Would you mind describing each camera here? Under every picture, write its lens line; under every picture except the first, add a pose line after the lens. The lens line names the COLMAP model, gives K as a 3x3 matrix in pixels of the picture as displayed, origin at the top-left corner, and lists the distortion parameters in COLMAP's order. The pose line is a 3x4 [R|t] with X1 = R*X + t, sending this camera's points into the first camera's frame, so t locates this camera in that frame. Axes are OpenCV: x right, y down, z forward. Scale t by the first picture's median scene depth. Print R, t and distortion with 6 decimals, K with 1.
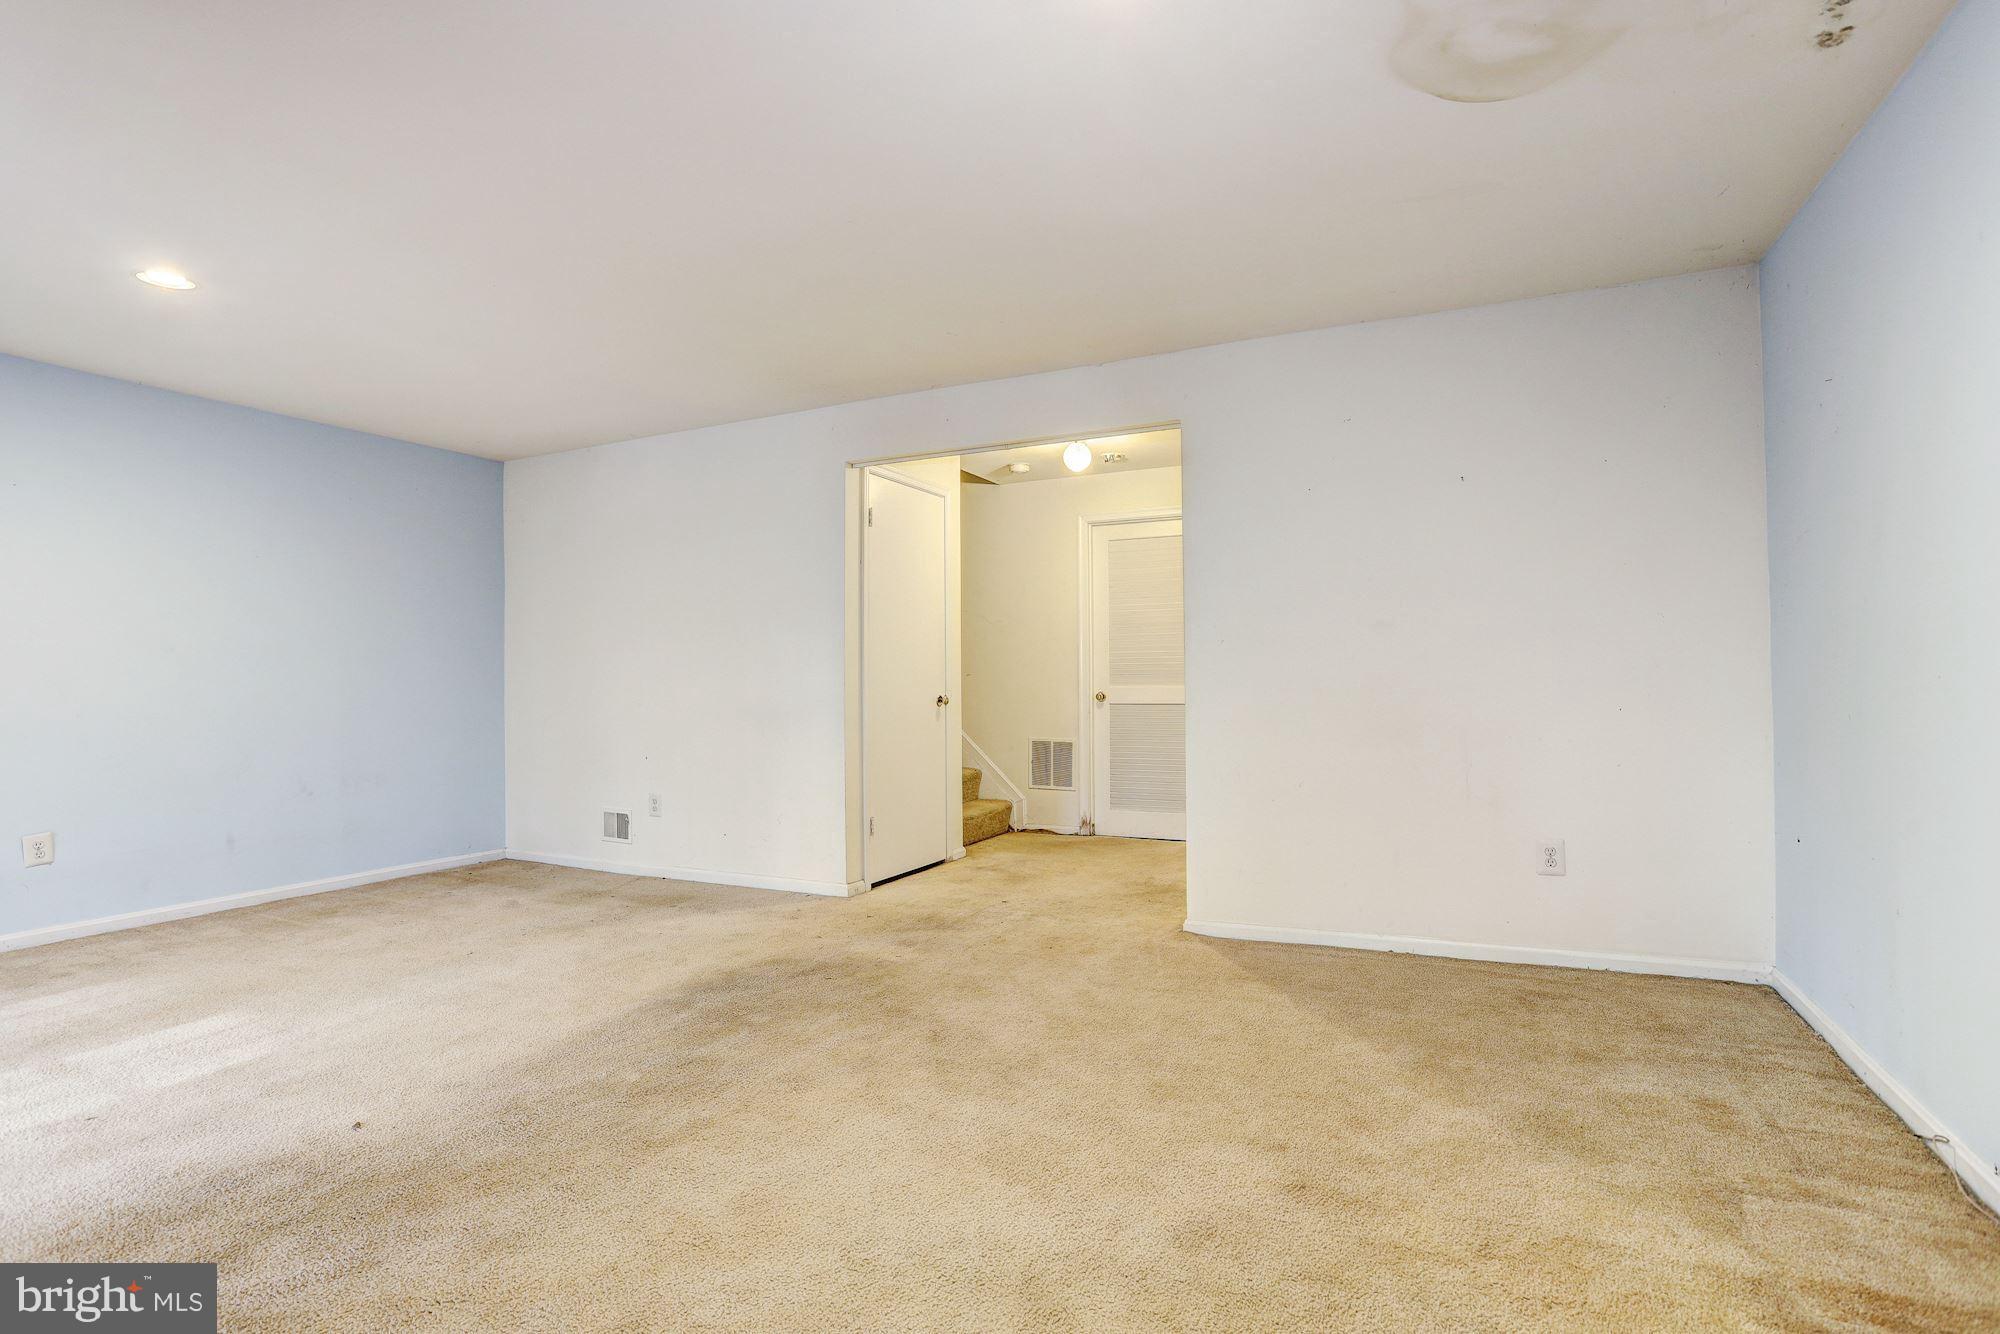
lens RADIAL K [[987.9, 0, 984.7], [0, 987.9, 662.2], [0, 0, 1]] dist [-0.071084, 0.036287]
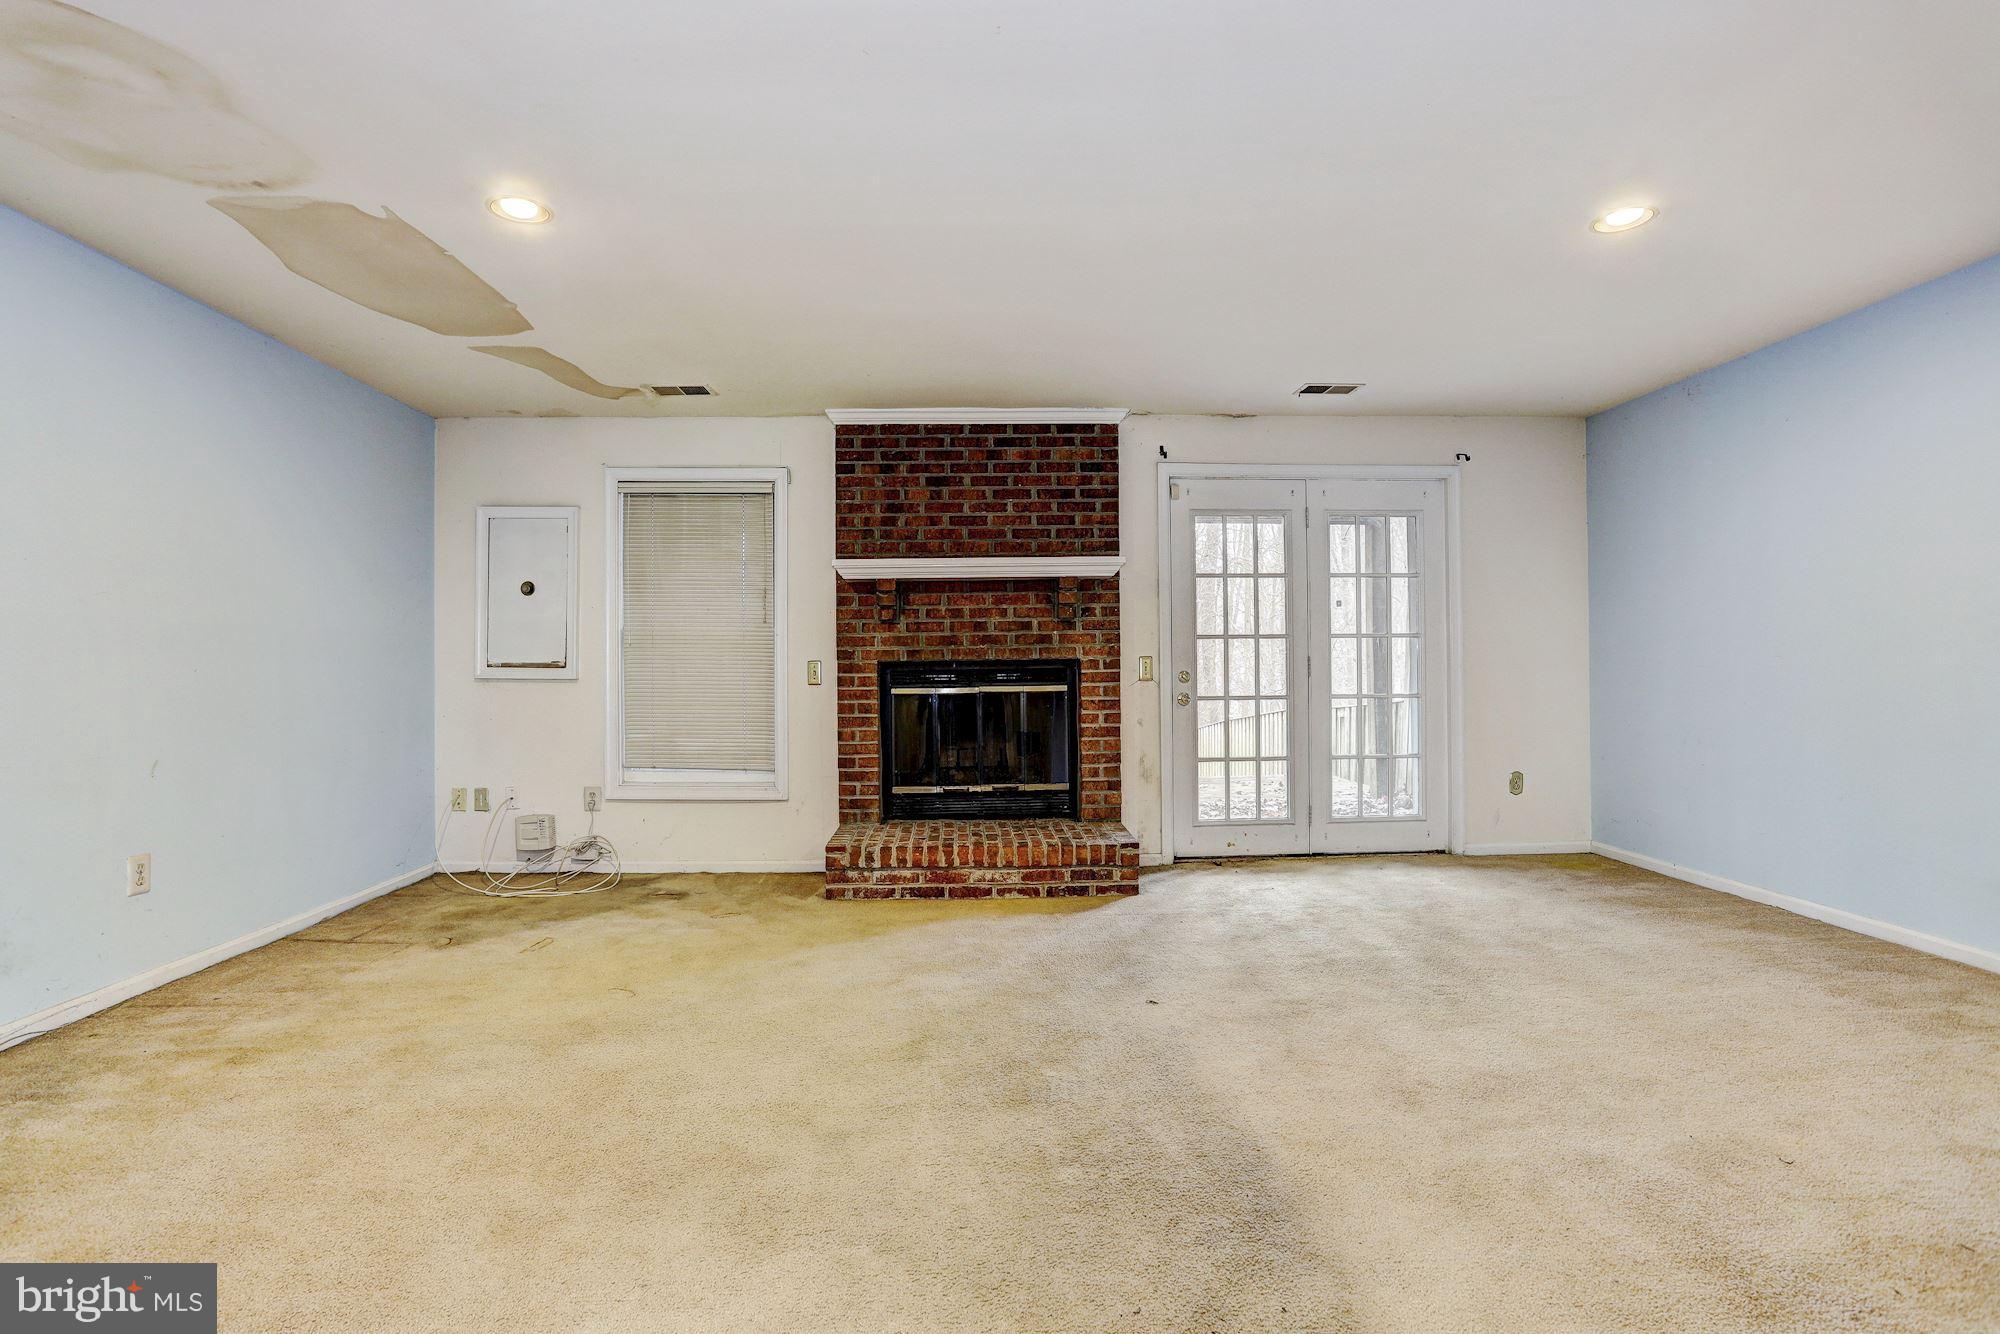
lens RADIAL K [[959.3, 0, 1000.0], [0, 959.3, 667.0], [0, 0, 1]] dist [-0.037656, 0.000613]
pose [[-0.874844, 0.019008, -0.484032, 0.126071], [0.027640, 0.999561, -0.010703, 0.024260], [0.483616, -0.022742, -0.874985, 1.621365]]
